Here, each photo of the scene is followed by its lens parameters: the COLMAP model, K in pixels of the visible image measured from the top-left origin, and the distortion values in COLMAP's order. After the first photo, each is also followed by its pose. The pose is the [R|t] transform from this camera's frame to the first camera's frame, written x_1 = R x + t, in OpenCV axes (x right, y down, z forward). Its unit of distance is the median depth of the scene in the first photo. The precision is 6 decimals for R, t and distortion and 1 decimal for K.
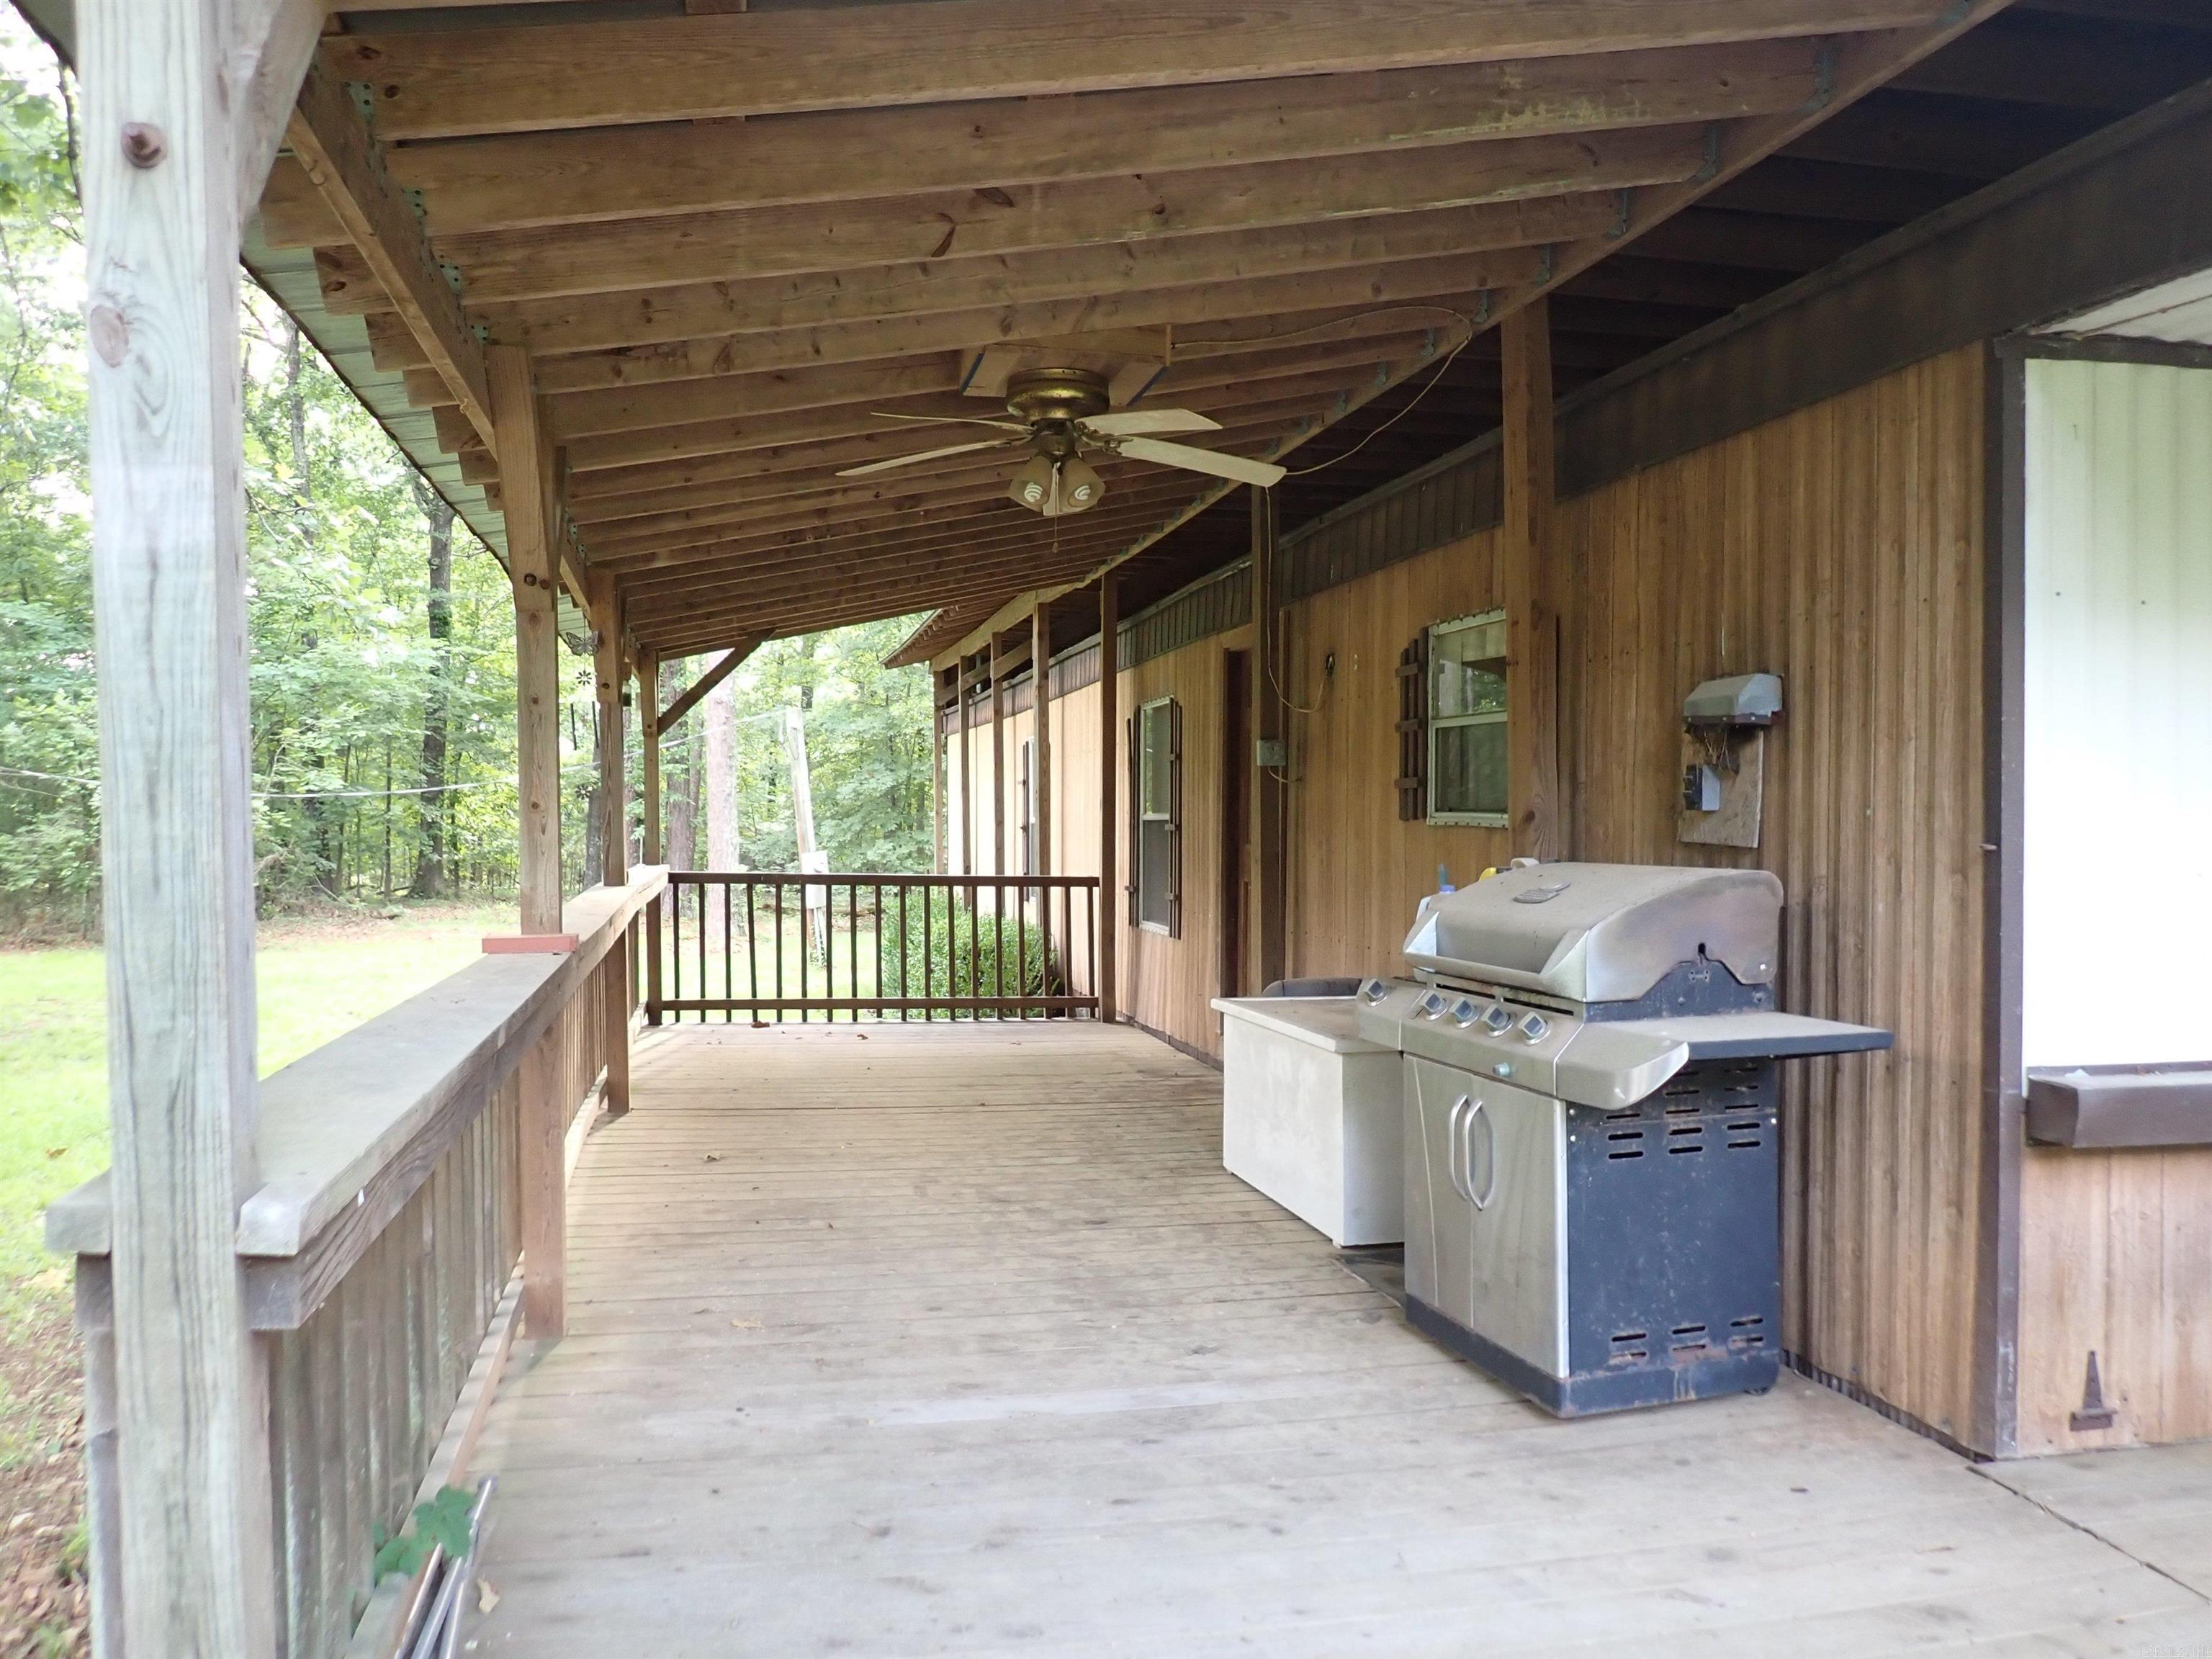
lens RADIAL K [[1685.2, 0, 1097.7], [0, 1685.2, 802.4], [0, 0, 1]] dist [-0.001570, -0.002274]
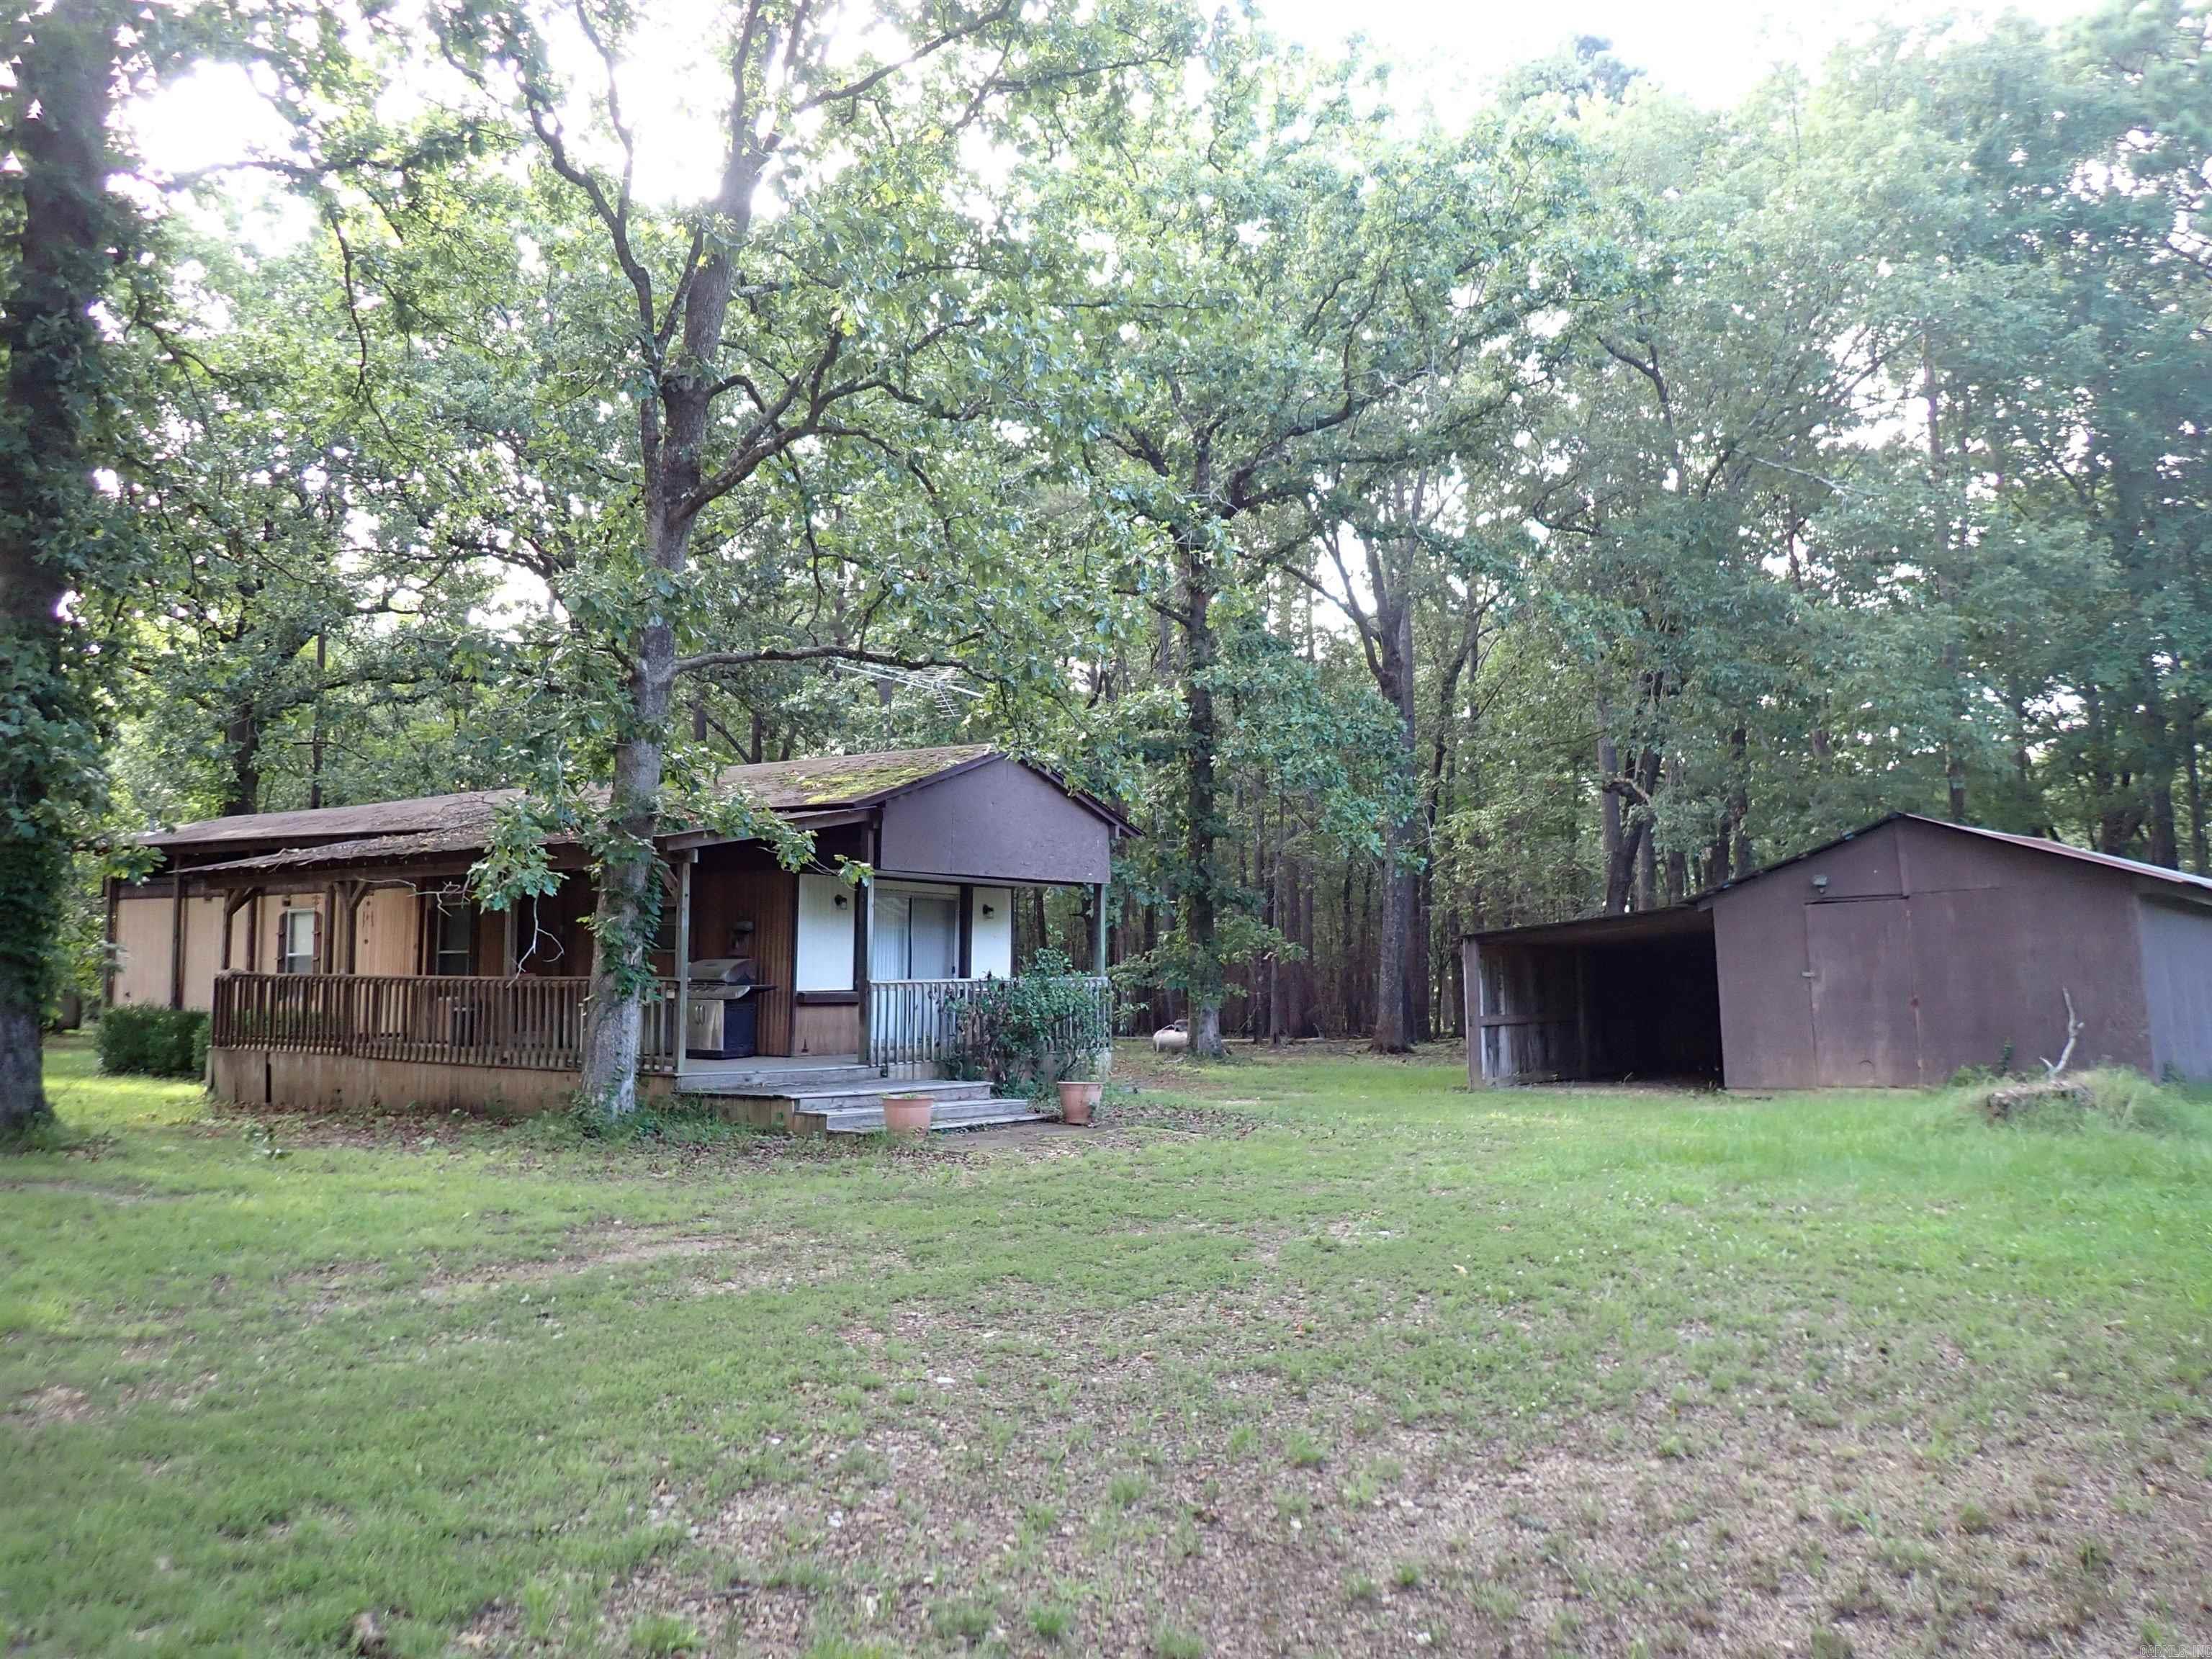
lens RADIAL K [[1685.2, 0, 1097.7], [0, 1685.2, 802.4], [0, 0, 1]] dist [-0.001570, -0.002274]
pose [[0.742774, 0.066675, 0.666214, -2.329178], [-0.008262, 0.995866, -0.090454, 0.017310], [-0.669491, 0.061683, 0.740255, -3.629929]]
